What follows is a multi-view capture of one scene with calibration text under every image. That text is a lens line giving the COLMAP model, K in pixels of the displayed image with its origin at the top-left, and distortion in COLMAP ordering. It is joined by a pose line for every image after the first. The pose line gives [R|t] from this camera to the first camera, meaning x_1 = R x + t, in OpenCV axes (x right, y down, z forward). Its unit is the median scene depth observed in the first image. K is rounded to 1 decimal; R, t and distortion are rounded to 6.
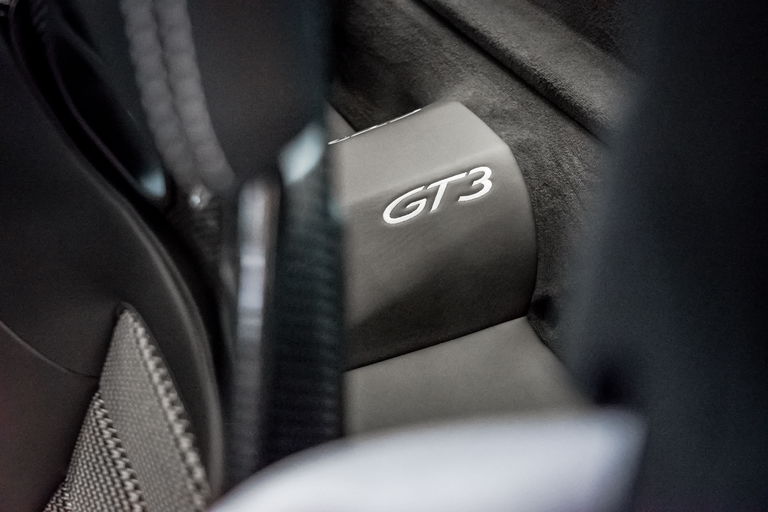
lens RADIAL K [[781.7, 0, 389.1], [0, 781.7, 255.3], [0, 0, 1]] dist [0.004758, 0.000000]
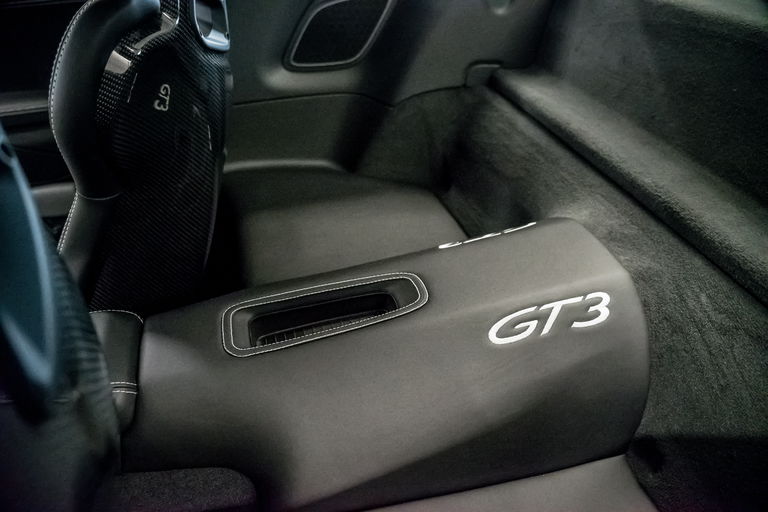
lens RADIAL K [[538.8, 0, 379.1], [0, 538.8, 256.8], [0, 0, 1]] dist [-0.123587, 0.058714]
pose [[0.975285, 0.120874, -0.184953, -0.024772], [-0.138186, 0.986861, -0.083723, -0.061854], [0.172403, 0.107212, 0.979175, 0.317061]]
